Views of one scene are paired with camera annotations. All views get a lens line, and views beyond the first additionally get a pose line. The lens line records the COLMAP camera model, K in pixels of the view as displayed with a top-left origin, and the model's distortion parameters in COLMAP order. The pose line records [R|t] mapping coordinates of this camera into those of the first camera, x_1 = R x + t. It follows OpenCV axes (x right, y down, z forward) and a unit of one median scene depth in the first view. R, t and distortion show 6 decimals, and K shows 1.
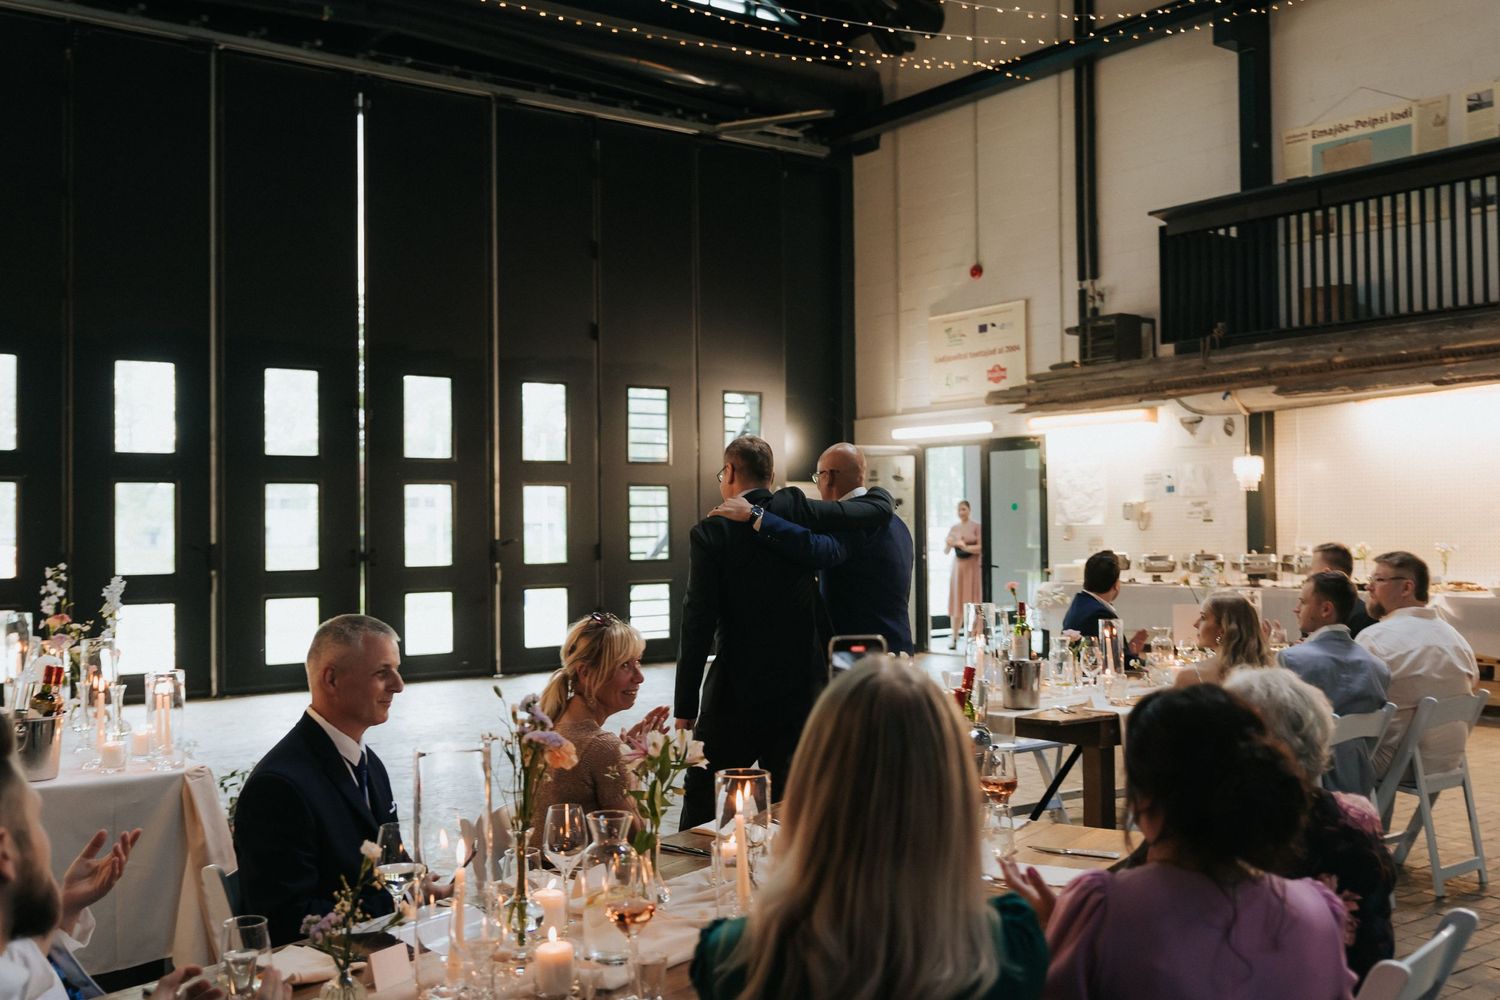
lens RADIAL K [[1508.3, 0, 623.2], [0, 1508.3, 499.2], [0, 0, 1]] dist [0.001161, 0.006110]
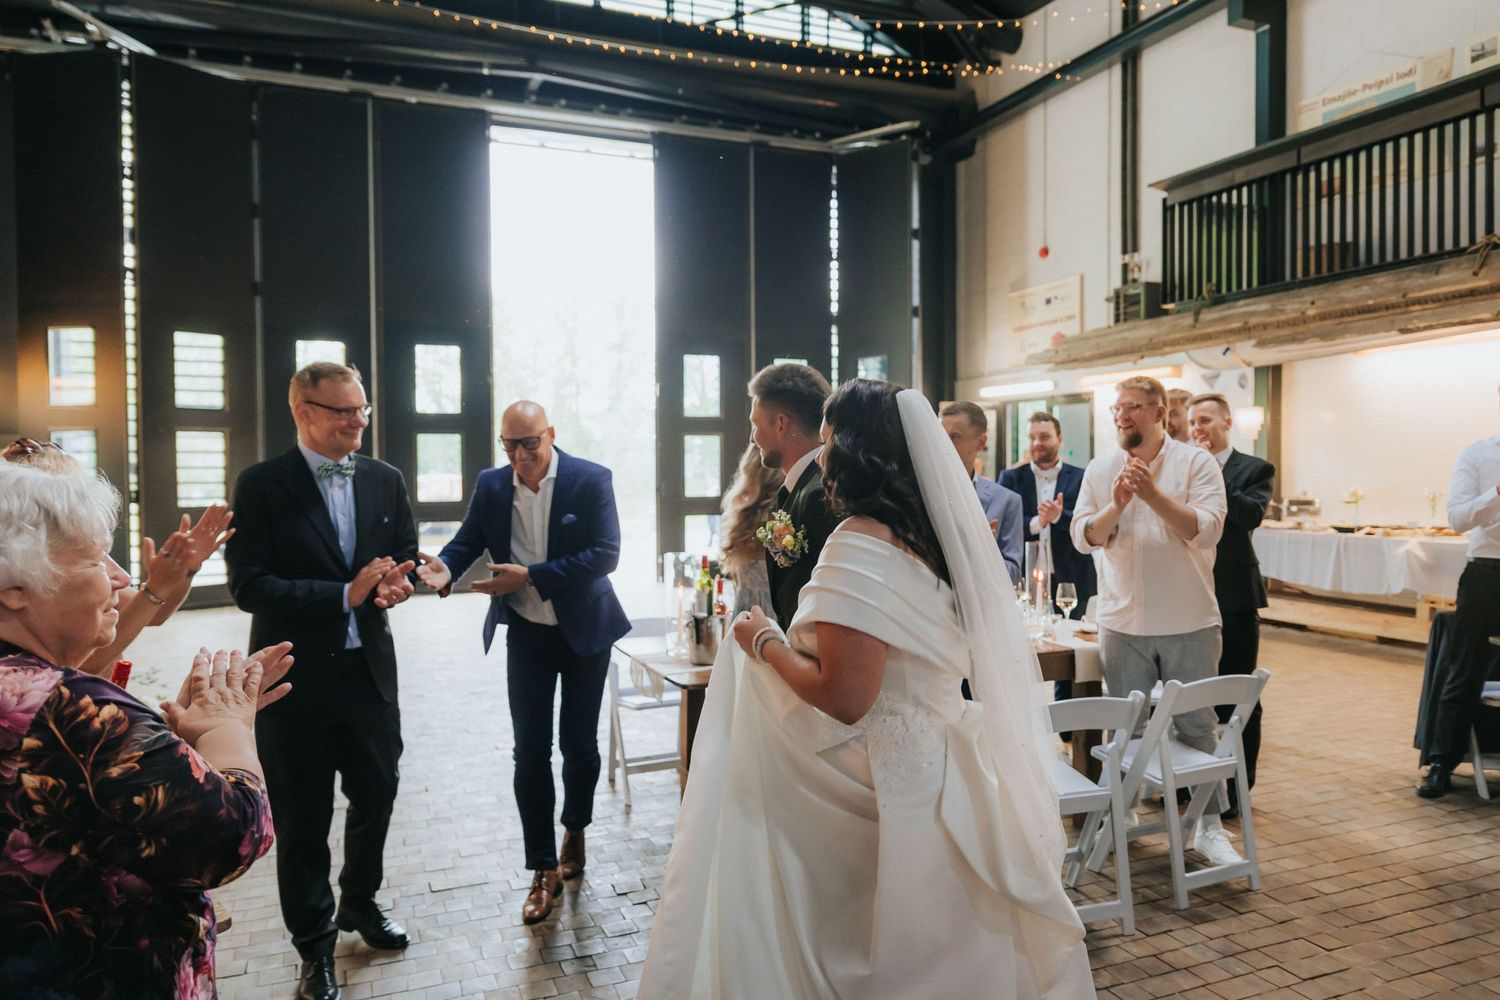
lens RADIAL K [[1020.0, 0, 762.7], [0, 1020.0, 500.3], [0, 0, 1]] dist [0.005830, 0.001303]
pose [[0.973324, 0.011752, -0.229134, 0.240411], [0.000080, 0.998670, 0.051561, 0.000977], [0.229435, -0.050204, 0.972028, 0.194249]]
